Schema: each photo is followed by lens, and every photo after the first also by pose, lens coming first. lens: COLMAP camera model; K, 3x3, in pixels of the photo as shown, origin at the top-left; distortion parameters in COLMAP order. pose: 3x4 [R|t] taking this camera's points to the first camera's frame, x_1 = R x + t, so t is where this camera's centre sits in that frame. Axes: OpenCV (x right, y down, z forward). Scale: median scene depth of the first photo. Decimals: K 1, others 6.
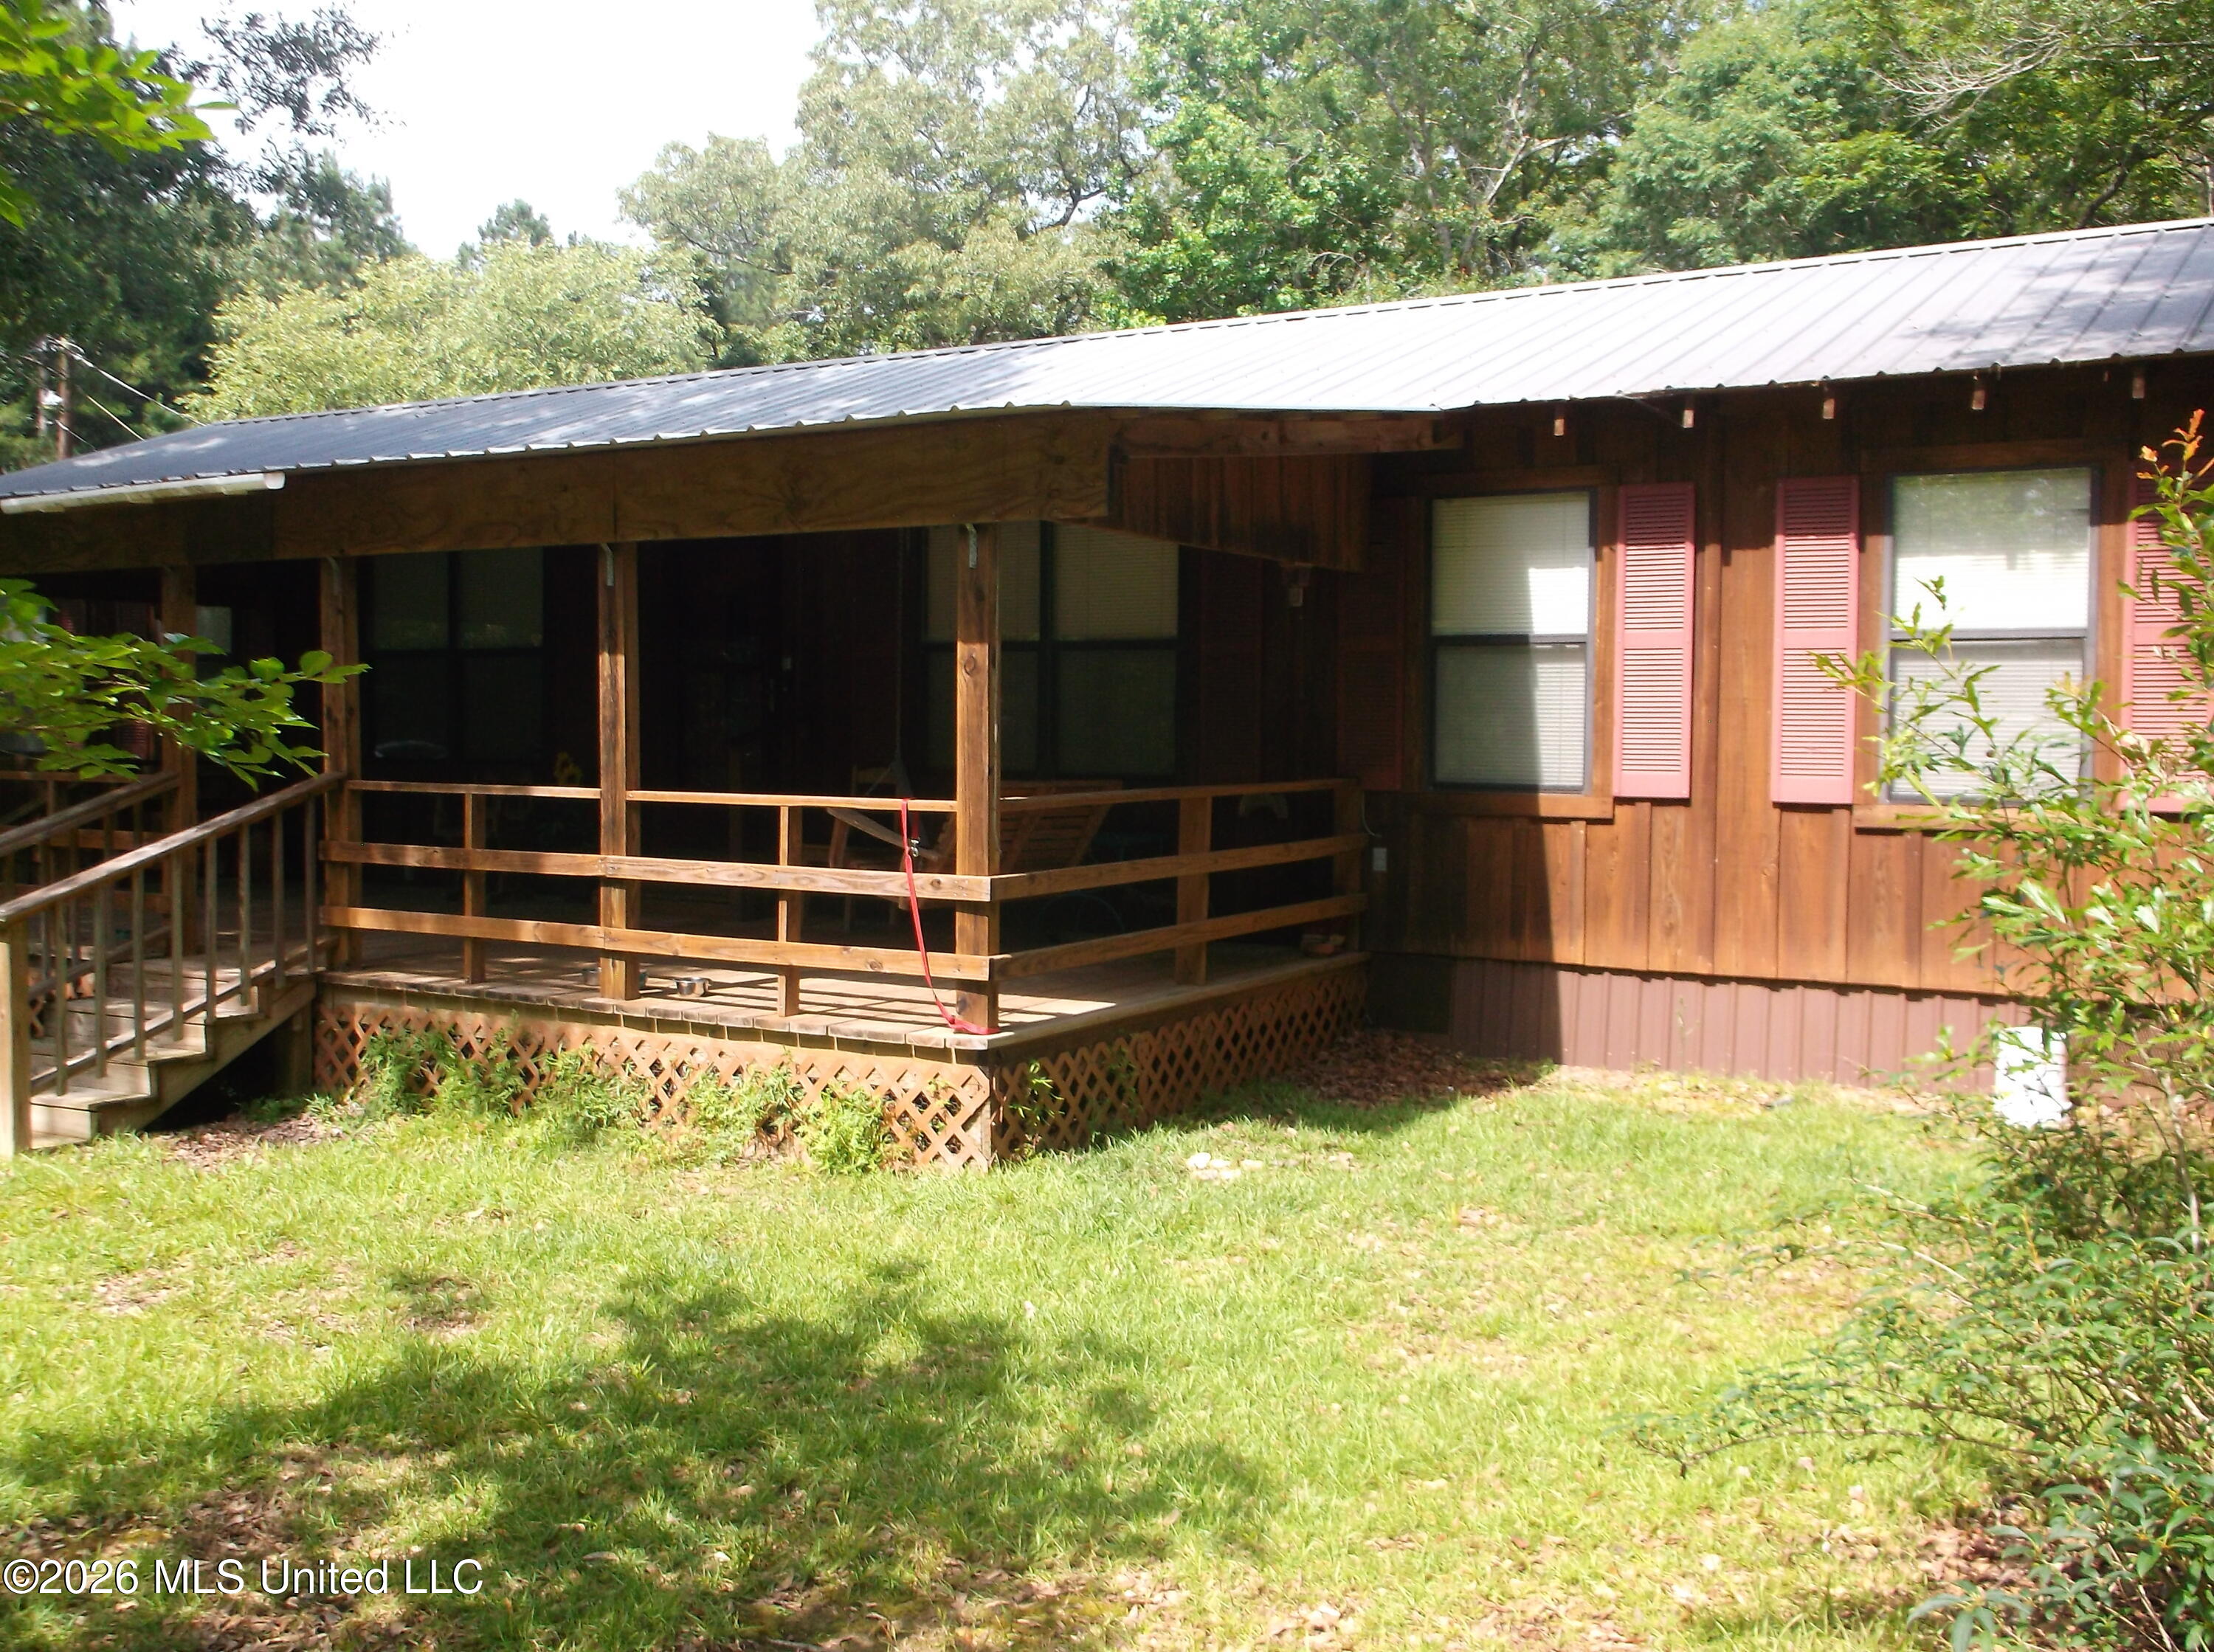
lens RADIAL K [[2204.7, 0, 1101.4], [0, 2204.7, 824.1], [0, 0, 1]] dist [0.008902, 0.000000]
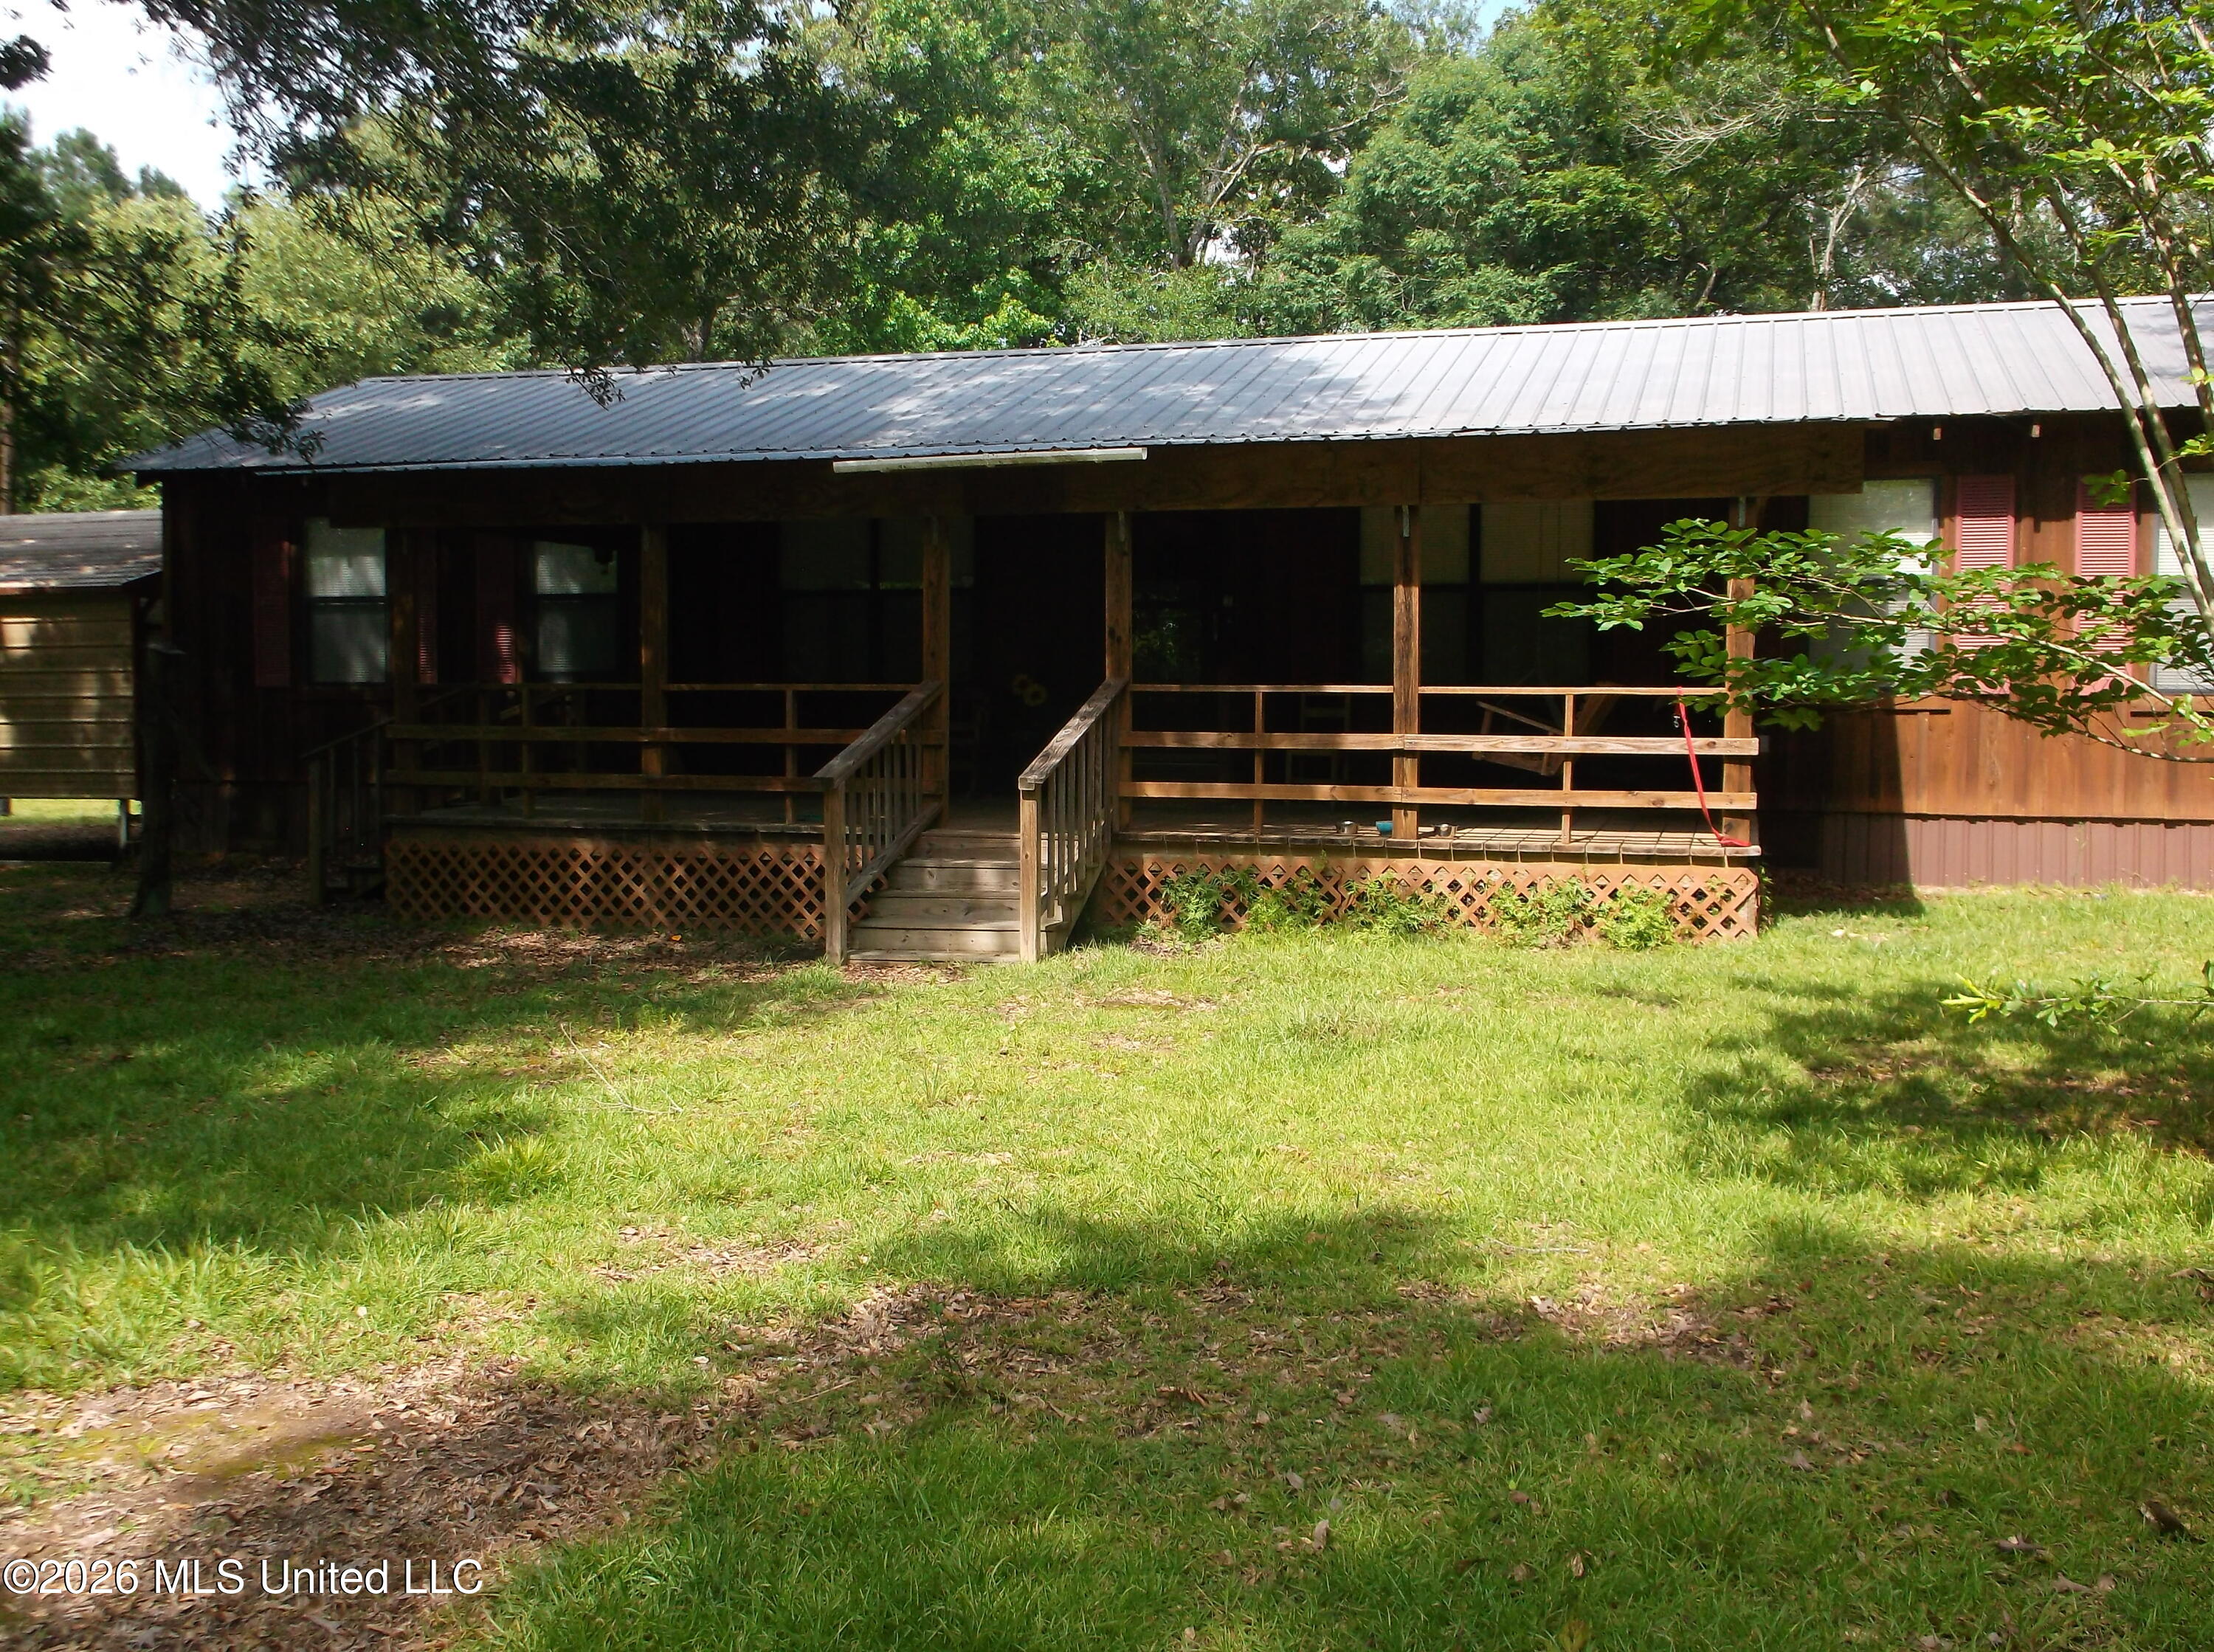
lens RADIAL K [[2204.7, 0, 1113.6], [0, 2204.7, 829.8], [0, 0, 1]] dist [0.008902, 0.000000]
pose [[0.967329, -0.020029, 0.252732, -0.697616], [0.015478, 0.999680, 0.019985, 0.040846], [-0.253051, -0.015421, 0.967330, -0.259711]]
